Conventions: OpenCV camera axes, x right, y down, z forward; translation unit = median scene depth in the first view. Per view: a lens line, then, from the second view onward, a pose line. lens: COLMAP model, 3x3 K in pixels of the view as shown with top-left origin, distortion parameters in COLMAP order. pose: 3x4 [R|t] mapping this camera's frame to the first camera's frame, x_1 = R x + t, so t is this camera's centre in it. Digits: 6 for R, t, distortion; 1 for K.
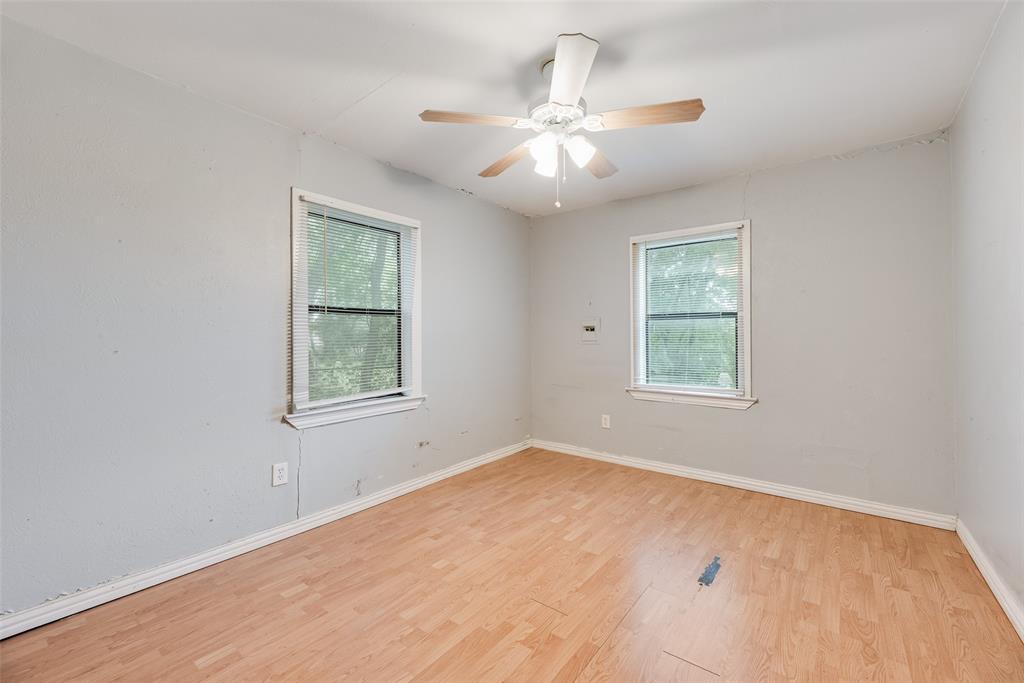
lens RADIAL K [[416.4, 0, 515.3], [0, 416.4, 347.2], [0, 0, 1]] dist [-0.000044, -0.000118]
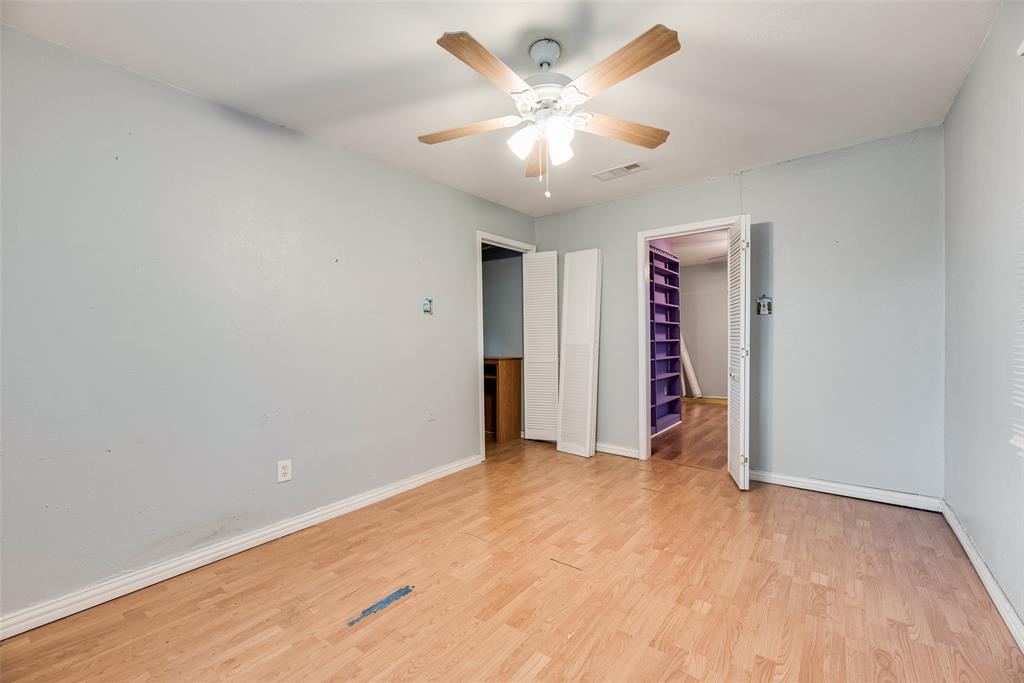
lens RADIAL K [[416.4, 0, 515.3], [0, 416.4, 347.2], [0, 0, 1]] dist [-0.000044, -0.000118]
pose [[-0.999598, 0.027057, -0.008488, 0.188986], [0.026857, 0.999378, 0.022834, -0.015758], [0.009101, 0.022597, -0.999703, 1.909624]]
